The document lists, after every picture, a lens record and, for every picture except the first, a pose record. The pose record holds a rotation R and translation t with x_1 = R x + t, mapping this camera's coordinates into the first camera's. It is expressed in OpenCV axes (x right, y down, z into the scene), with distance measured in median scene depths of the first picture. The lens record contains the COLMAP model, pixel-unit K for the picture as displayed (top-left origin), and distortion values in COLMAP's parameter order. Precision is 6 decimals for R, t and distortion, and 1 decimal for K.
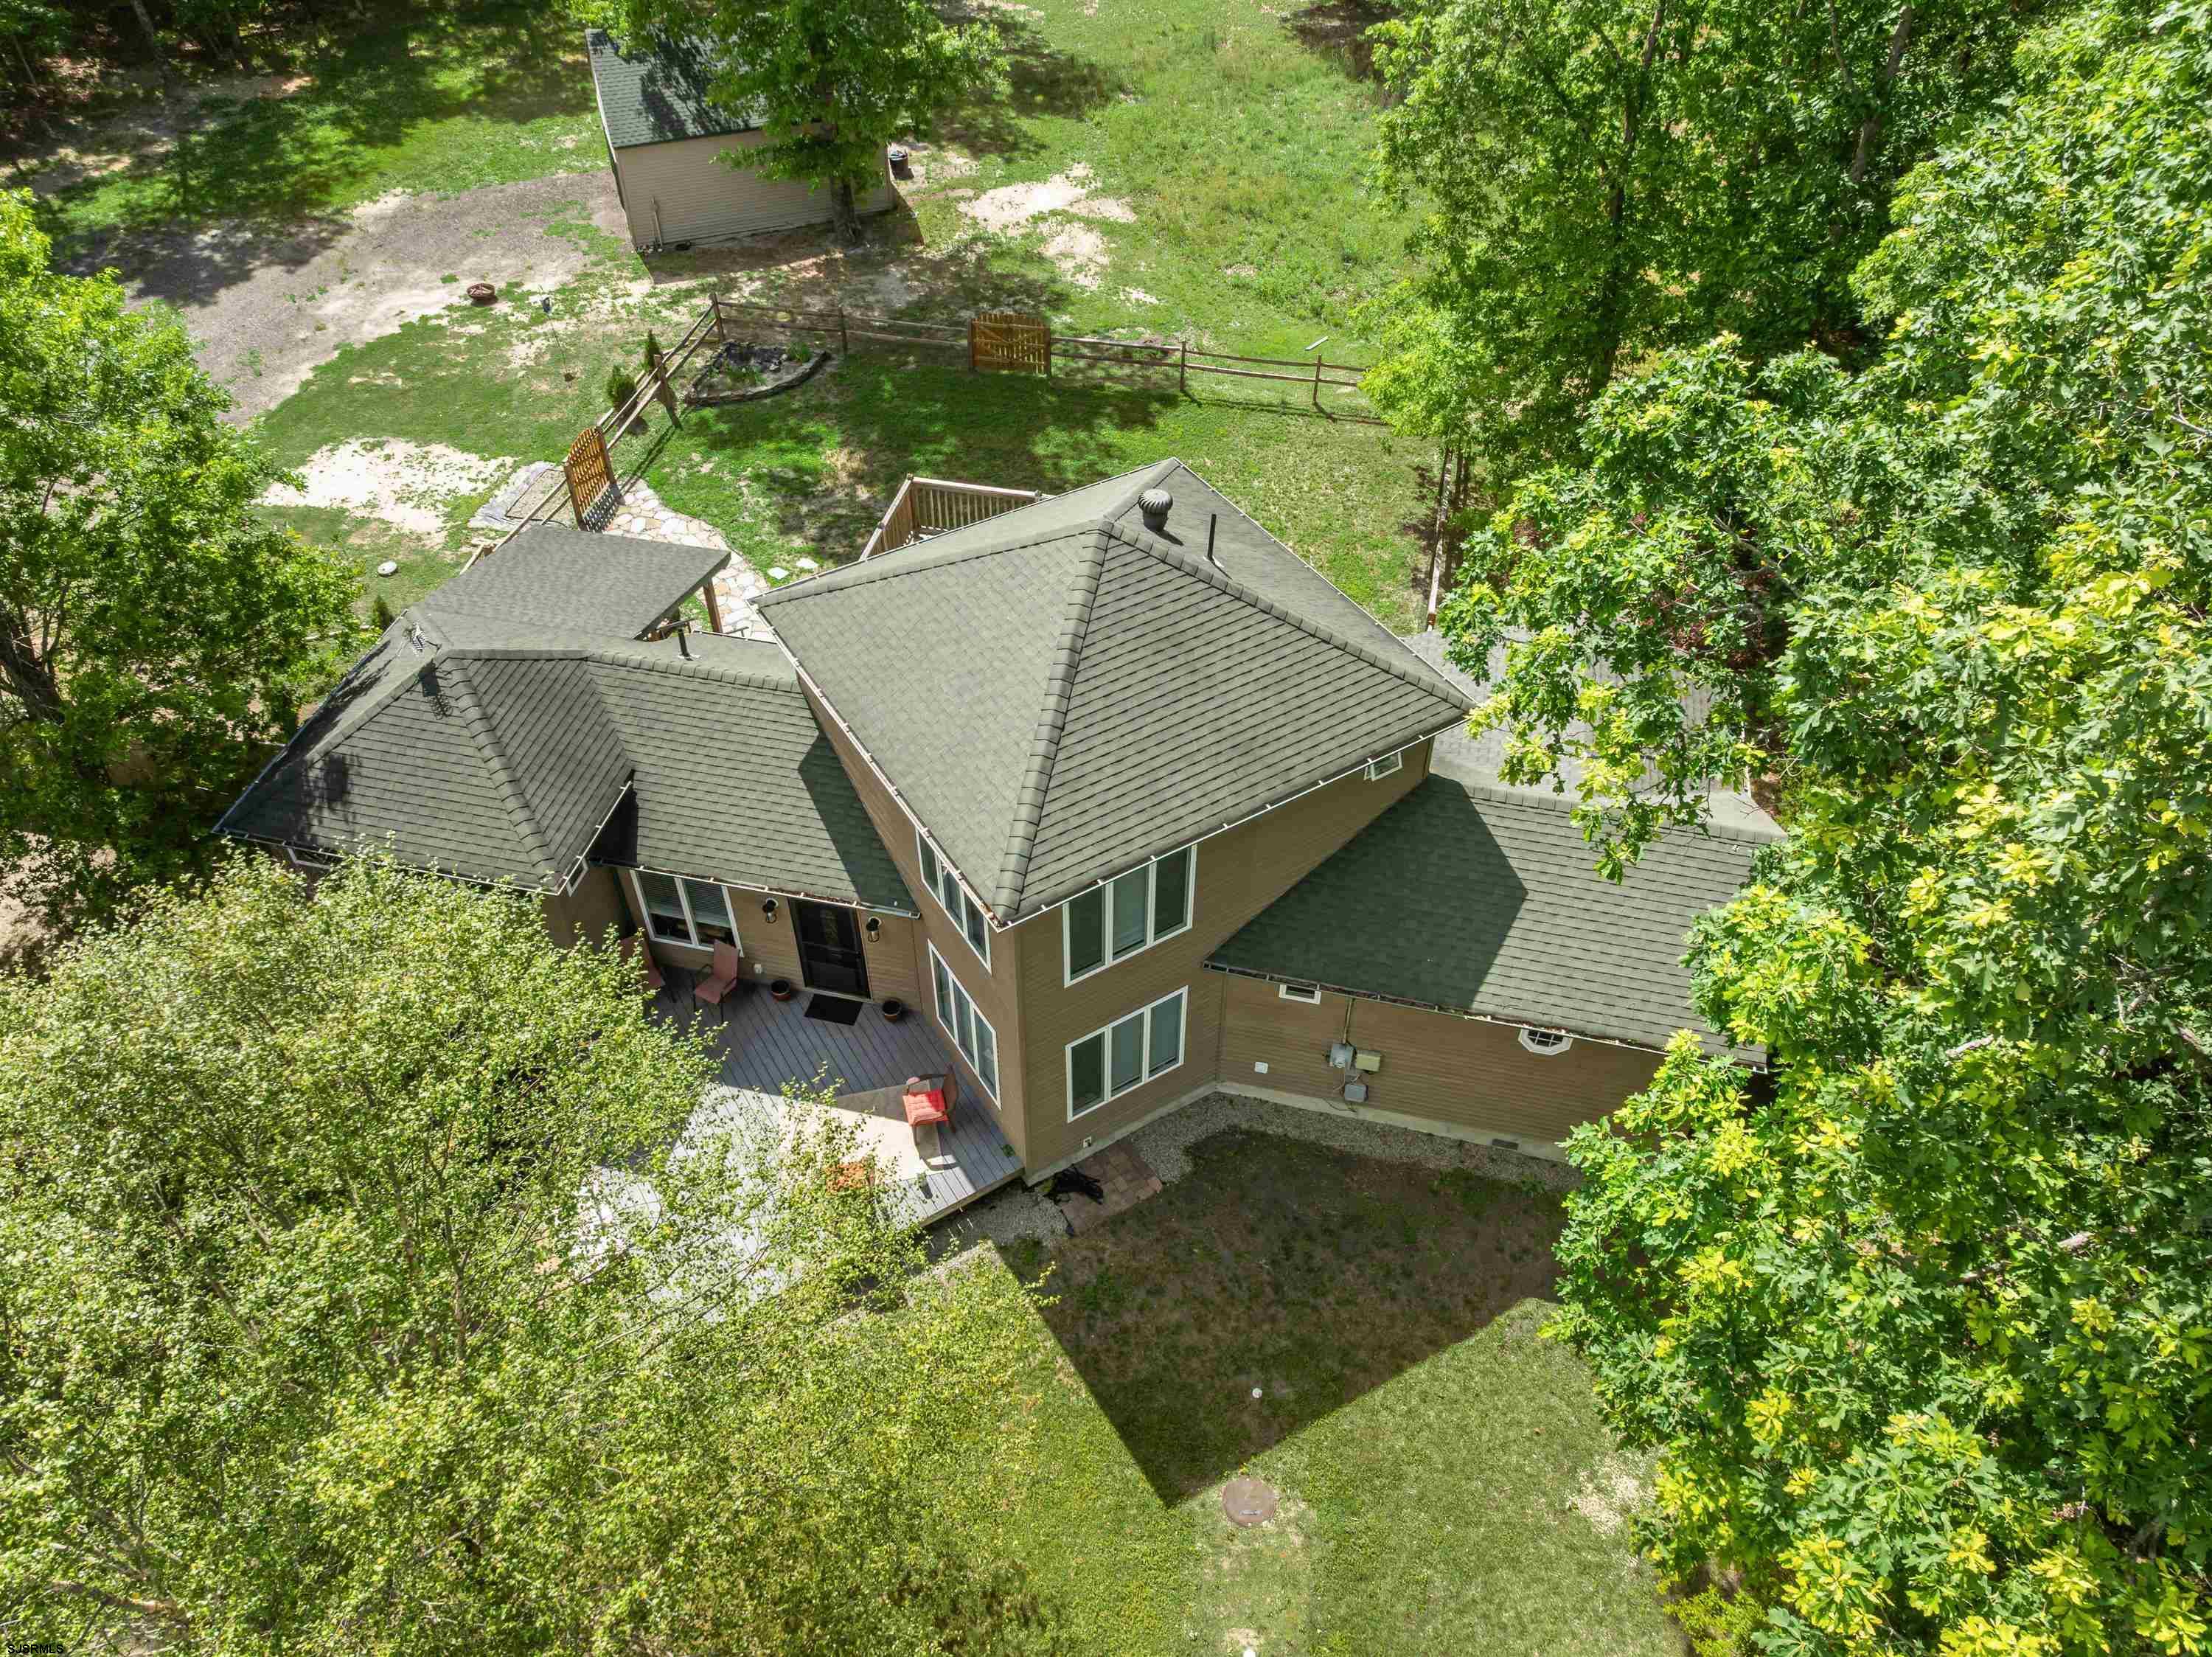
lens RADIAL K [[1555.0, 0, 1106.0], [0, 1555.0, 828.5], [0, 0, 1]] dist [-0.023072, 0.000907]
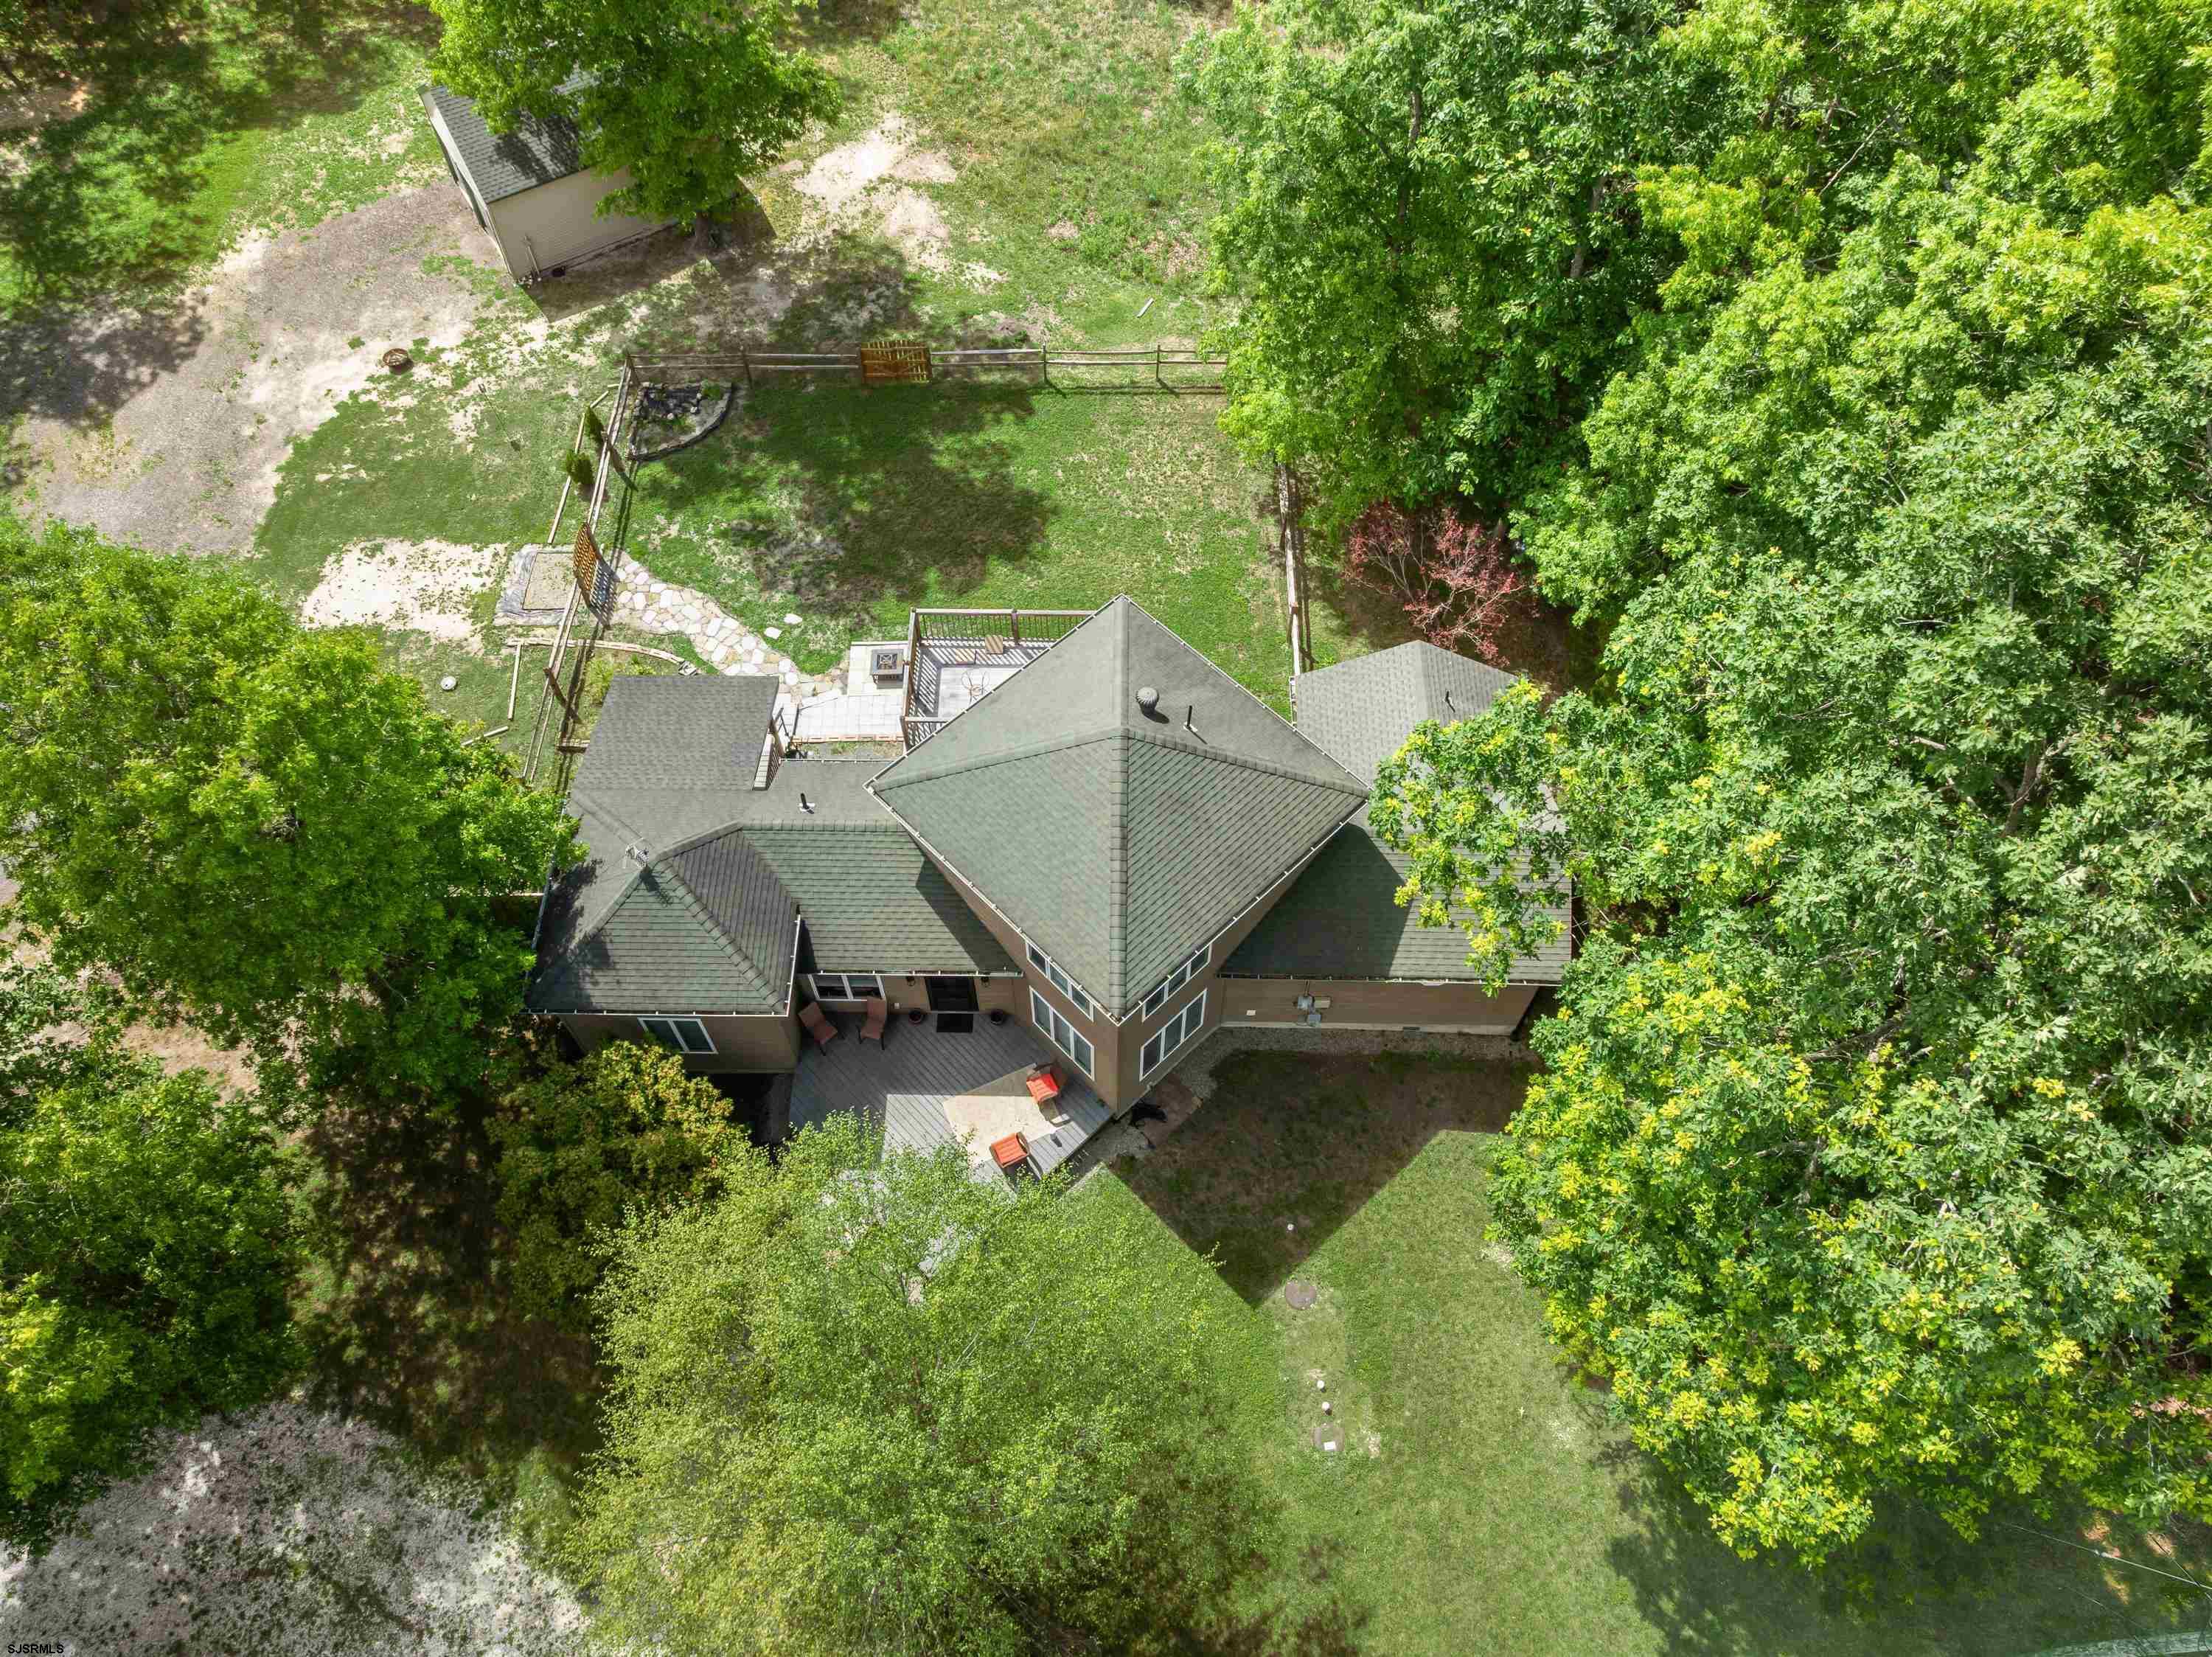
lens RADIAL K [[1555.0, 0, 1106.0], [0, 1555.0, 828.5], [0, 0, 1]] dist [-0.023072, 0.000907]
pose [[0.977535, -0.181104, 0.107823, -0.107574], [0.151716, 0.959714, 0.236500, -0.253619], [-0.146310, -0.214829, 0.965630, -0.255516]]
